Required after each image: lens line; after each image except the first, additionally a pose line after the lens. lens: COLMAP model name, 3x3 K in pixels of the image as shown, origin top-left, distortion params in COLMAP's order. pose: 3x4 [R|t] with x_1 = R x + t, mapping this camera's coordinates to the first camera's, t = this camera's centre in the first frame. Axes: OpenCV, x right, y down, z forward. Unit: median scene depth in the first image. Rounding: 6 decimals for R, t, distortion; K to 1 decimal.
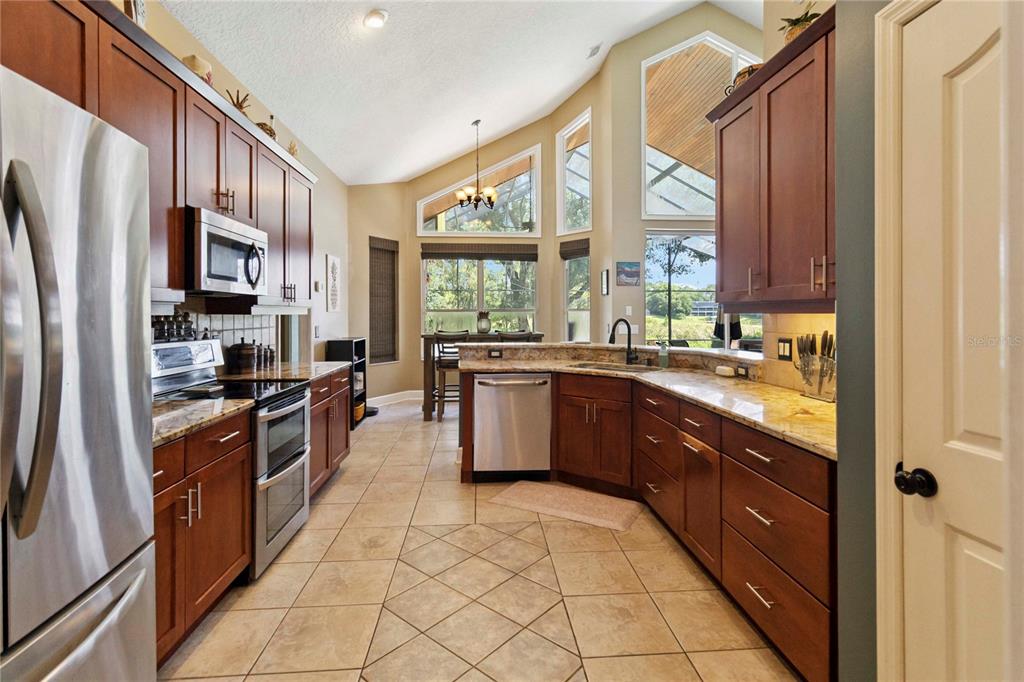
lens RADIAL K [[490.5, 0, 510.0], [0, 490.5, 324.2], [0, 0, 1]] dist [0.004770, 0.000659]
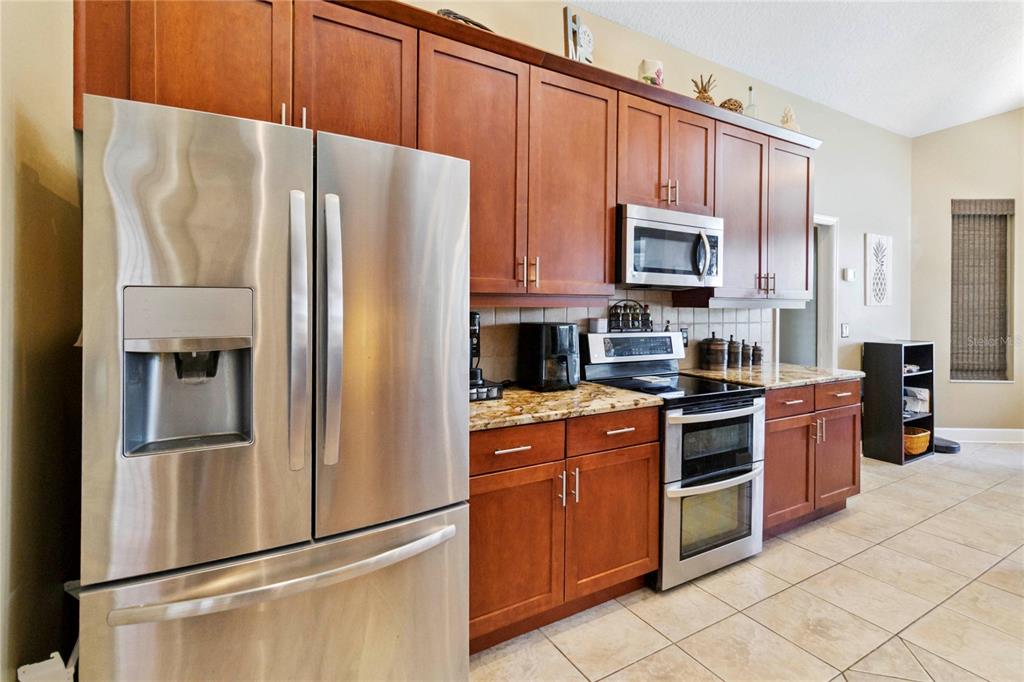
lens RADIAL K [[491.6, 0, 511.0], [0, 491.6, 308.5], [0, 0, 1]] dist [0.001014, 0.000493]
pose [[0.449376, 0.008847, -0.893299, 0.124928], [-0.026163, 0.999652, -0.003261, -0.004706], [0.892959, 0.024837, 0.449452, 0.210135]]
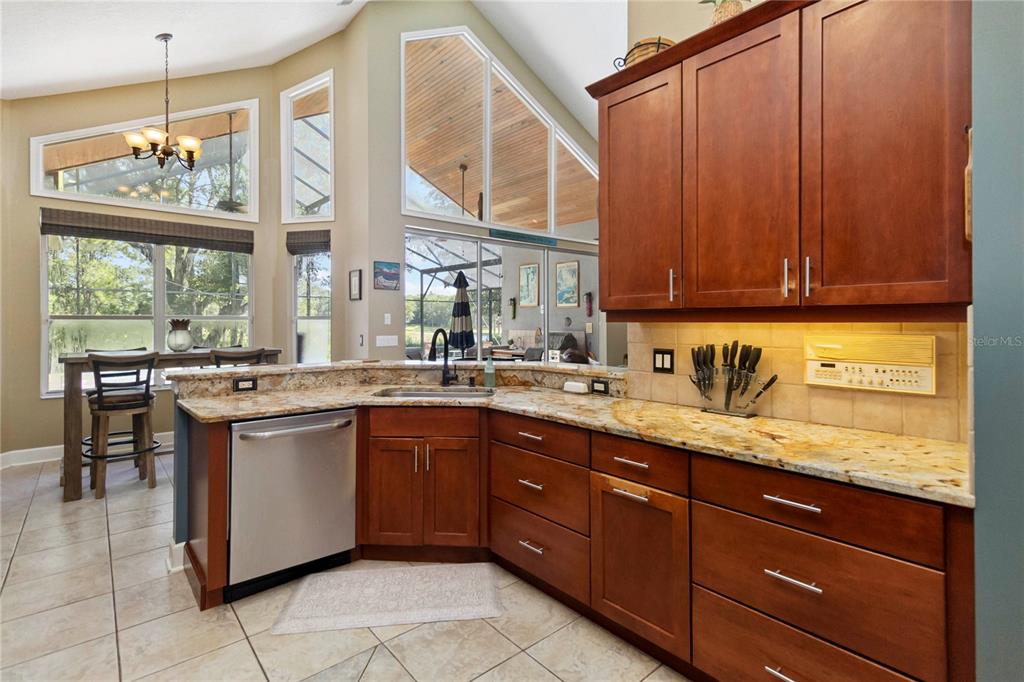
lens RADIAL K [[490.5, 0, 510.0], [0, 490.5, 324.2], [0, 0, 1]] dist [0.004770, 0.000659]
pose [[0.799784, -0.003323, 0.600279, -0.169189], [0.013579, 0.999829, -0.012558, -0.008155], [-0.600134, 0.018195, 0.799692, 0.325877]]
